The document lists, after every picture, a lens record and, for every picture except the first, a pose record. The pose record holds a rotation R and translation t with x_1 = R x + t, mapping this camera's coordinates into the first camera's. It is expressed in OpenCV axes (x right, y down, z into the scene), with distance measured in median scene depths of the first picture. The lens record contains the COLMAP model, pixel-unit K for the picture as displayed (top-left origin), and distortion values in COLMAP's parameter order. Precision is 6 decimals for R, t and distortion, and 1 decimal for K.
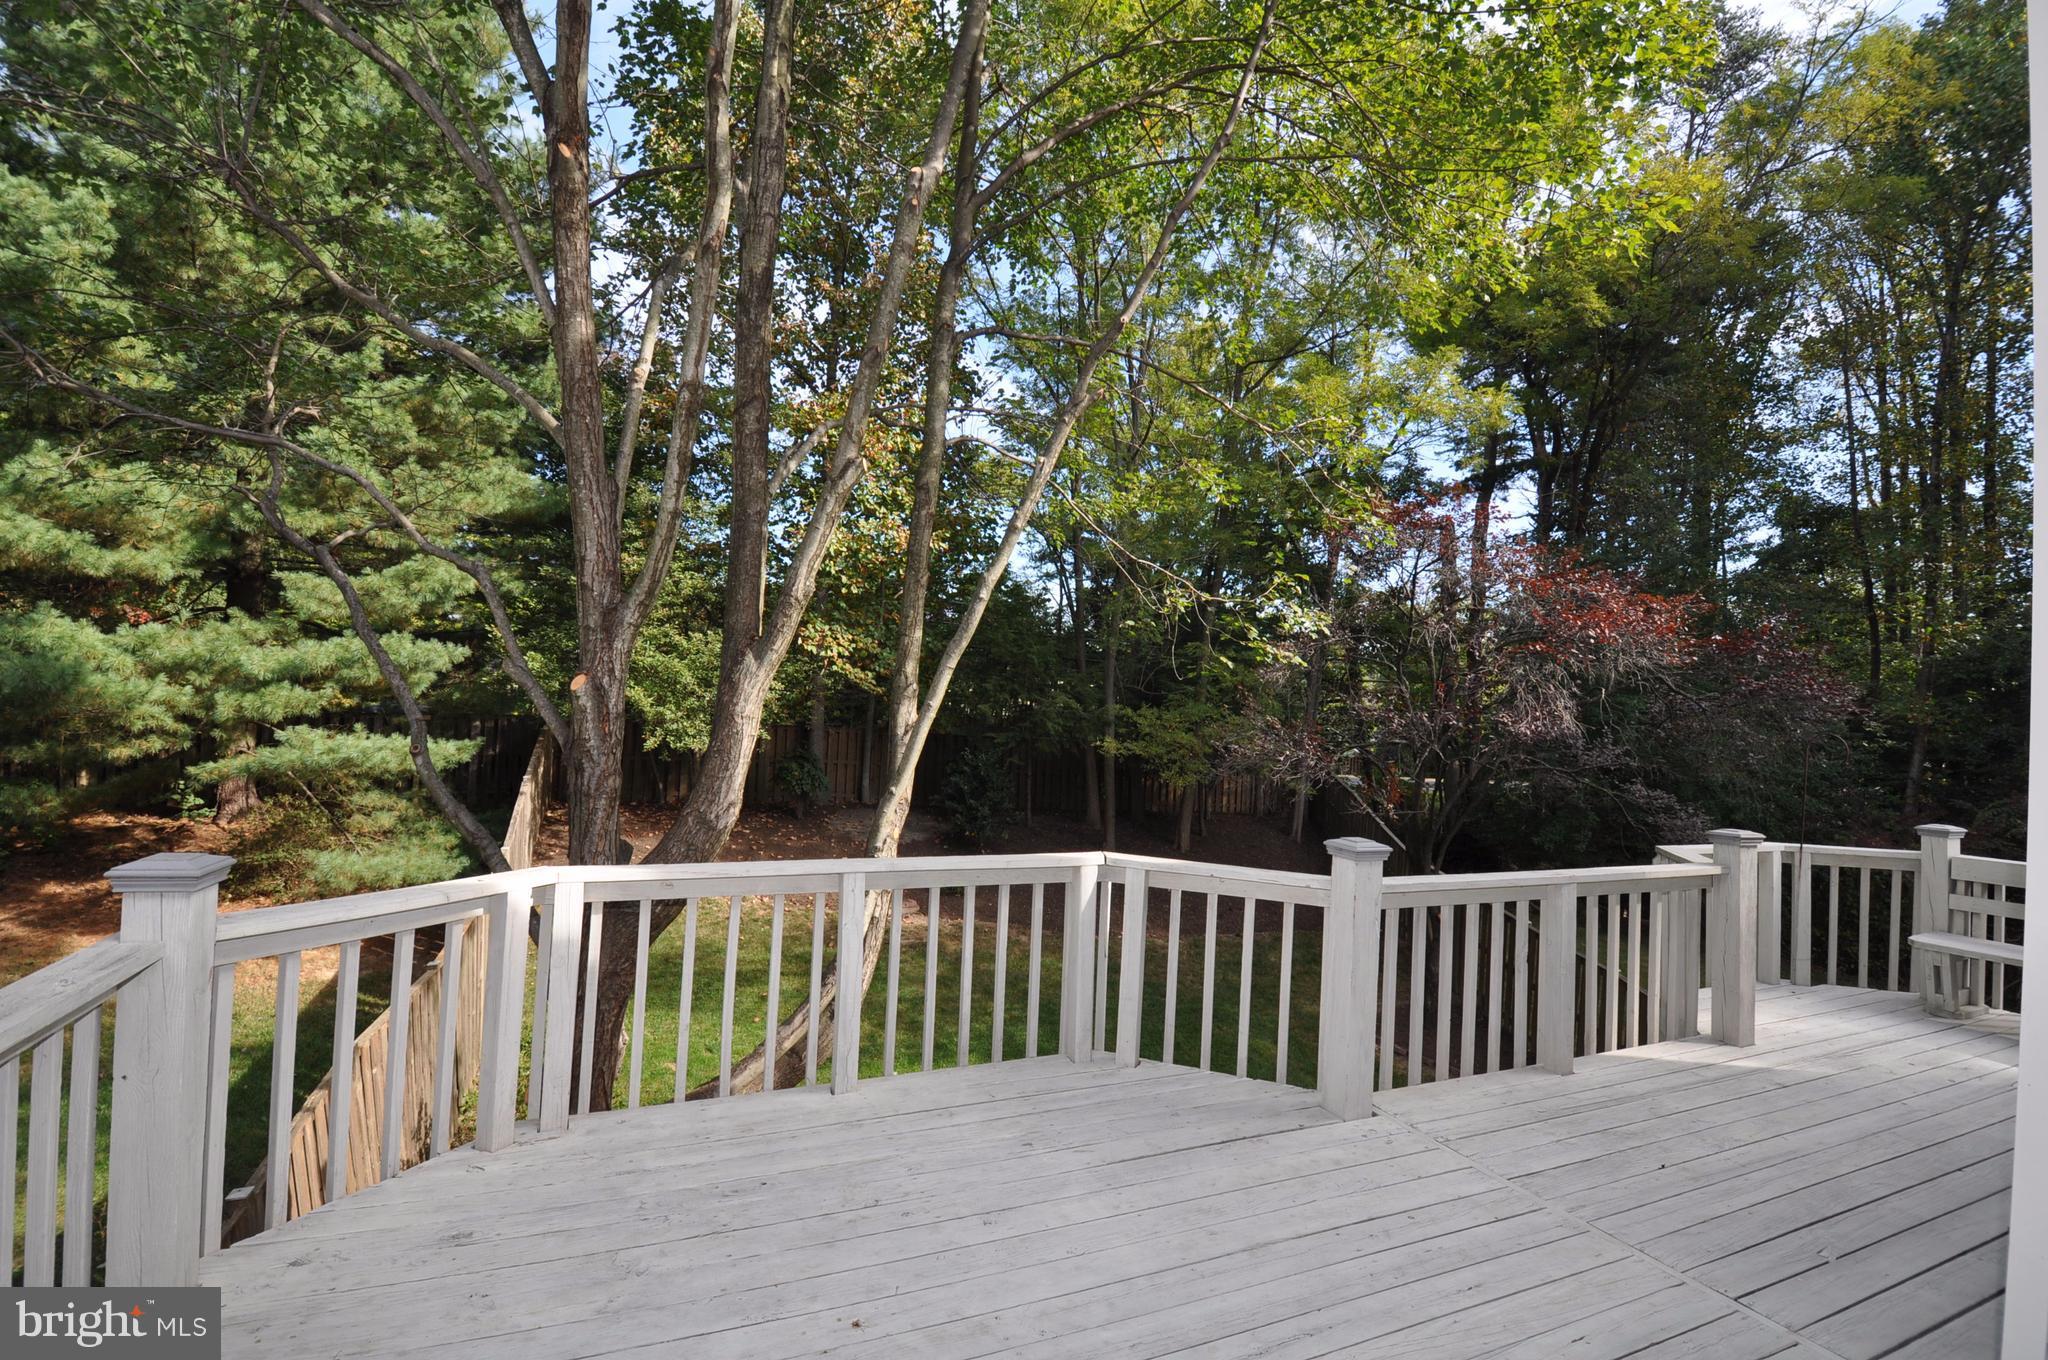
lens RADIAL K [[910.5, 0, 1029.1], [0, 910.5, 677.4], [0, 0, 1]] dist [0.030598, -0.031024]
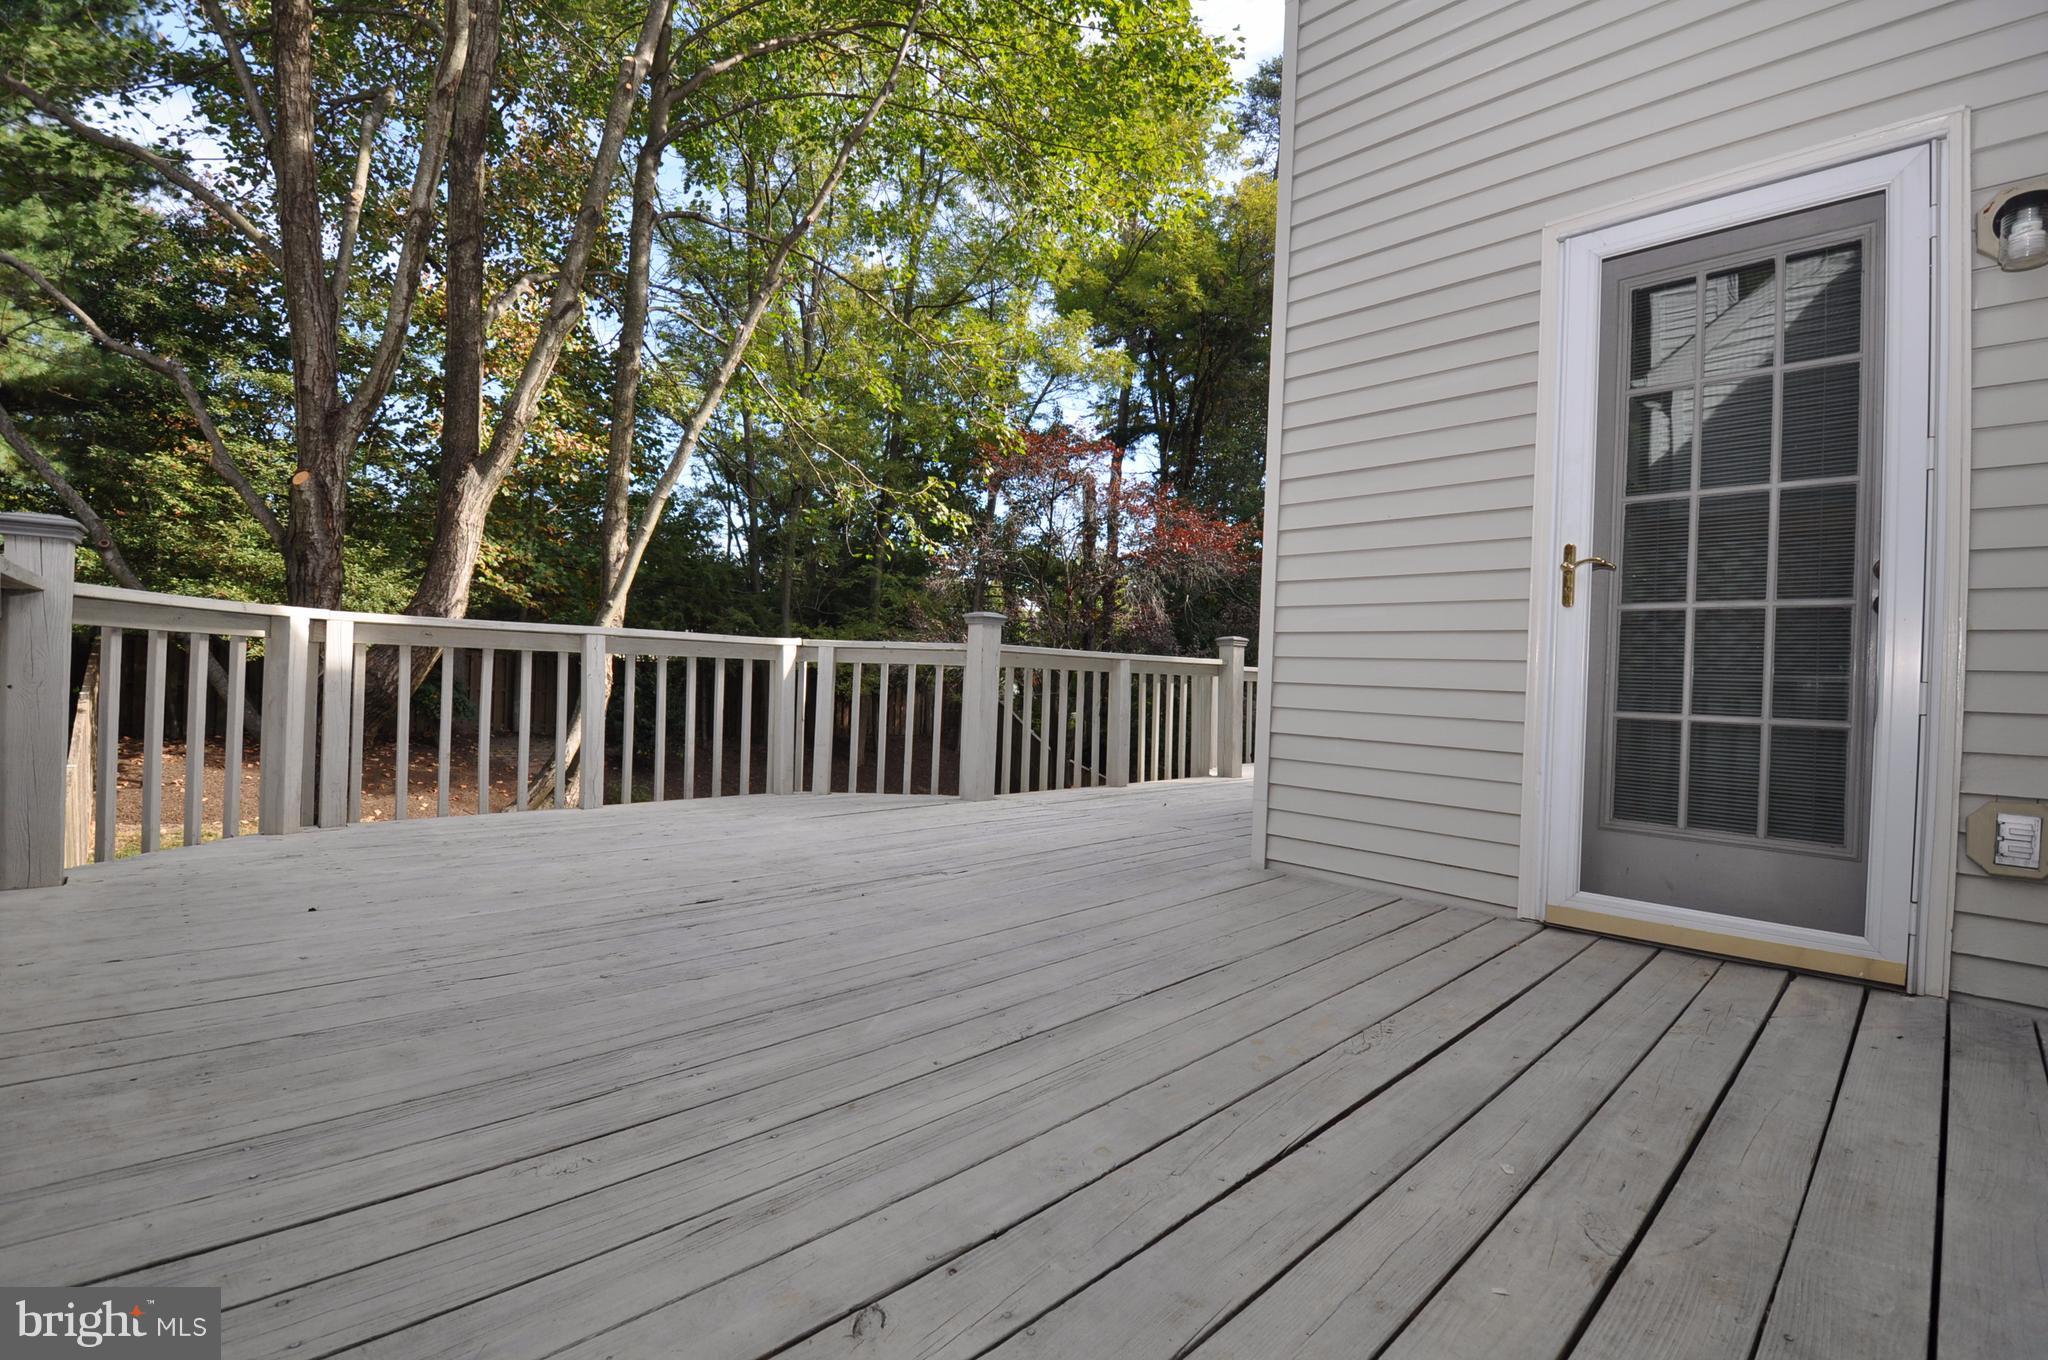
lens RADIAL K [[910.5, 0, 1029.1], [0, 910.5, 677.4], [0, 0, 1]] dist [0.030598, -0.031024]
pose [[0.937718, -0.015823, 0.347038, -0.028039], [-0.000509, 0.998899, 0.046919, 0.082668], [-0.347398, -0.044173, 0.936677, -0.141746]]
